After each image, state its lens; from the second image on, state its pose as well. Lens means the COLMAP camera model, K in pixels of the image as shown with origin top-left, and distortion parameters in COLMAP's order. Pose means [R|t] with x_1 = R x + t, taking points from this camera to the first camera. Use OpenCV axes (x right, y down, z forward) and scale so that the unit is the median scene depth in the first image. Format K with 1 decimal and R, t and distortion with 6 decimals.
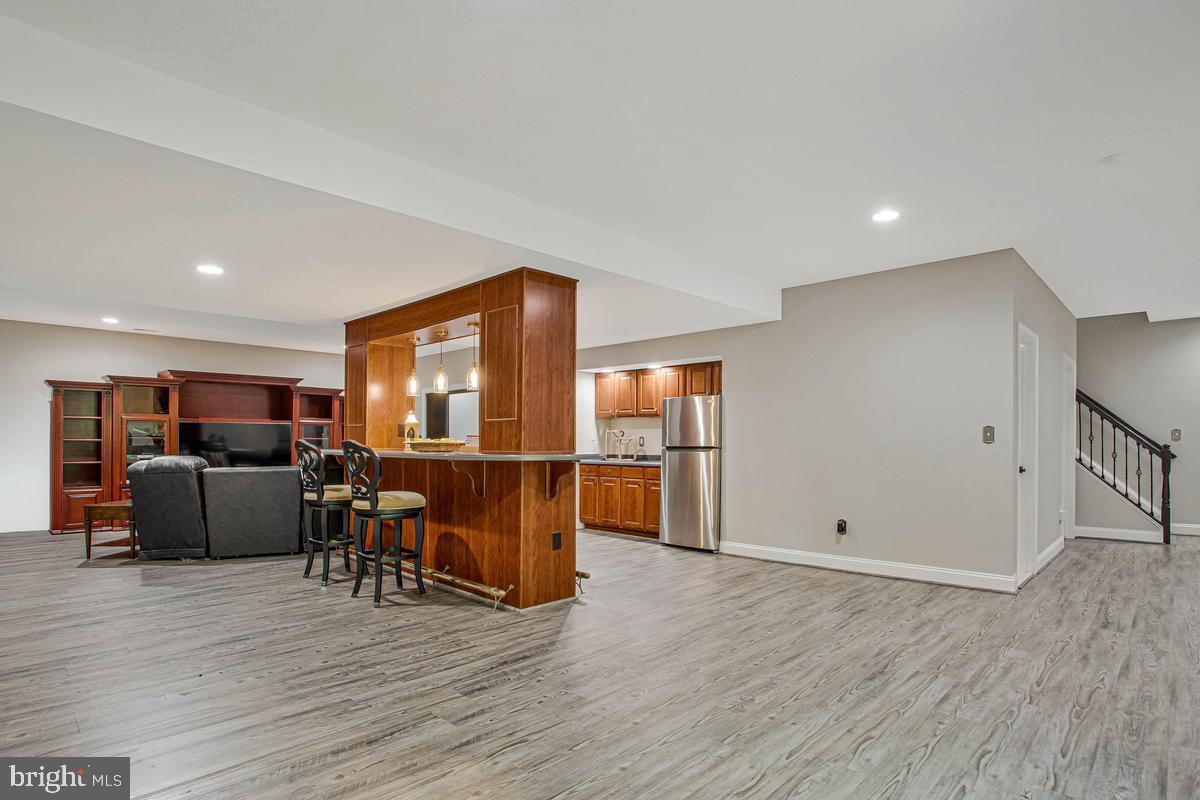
lens RADIAL K [[601.3, 0, 583.0], [0, 601.3, 438.6], [0, 0, 1]] dist [-0.018147, 0.005129]
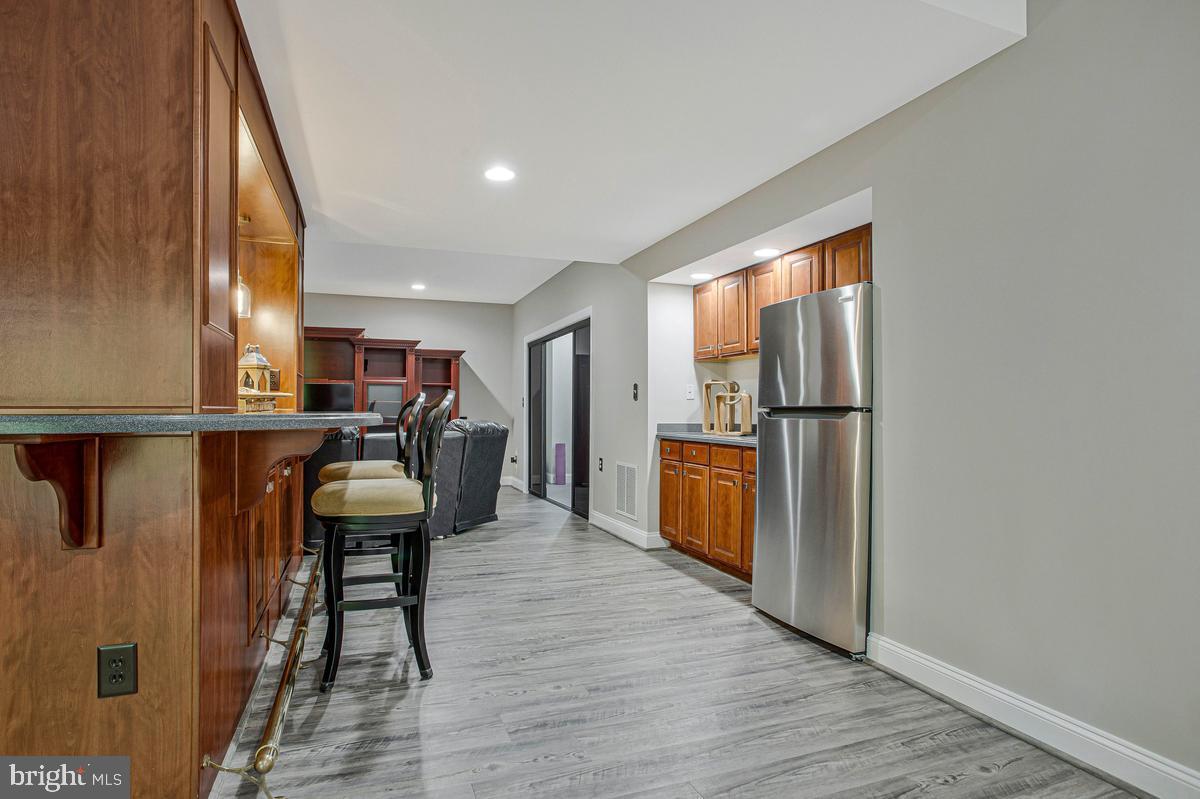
lens RADIAL K [[601.3, 0, 591.9], [0, 601.3, 403.9], [0, 0, 1]] dist [-0.018147, 0.005129]
pose [[0.906333, -0.000102, -0.422565, 0.229803], [-0.002109, 0.999986, -0.004765, 0.013600], [0.422560, 0.005209, 0.906320, 0.541120]]
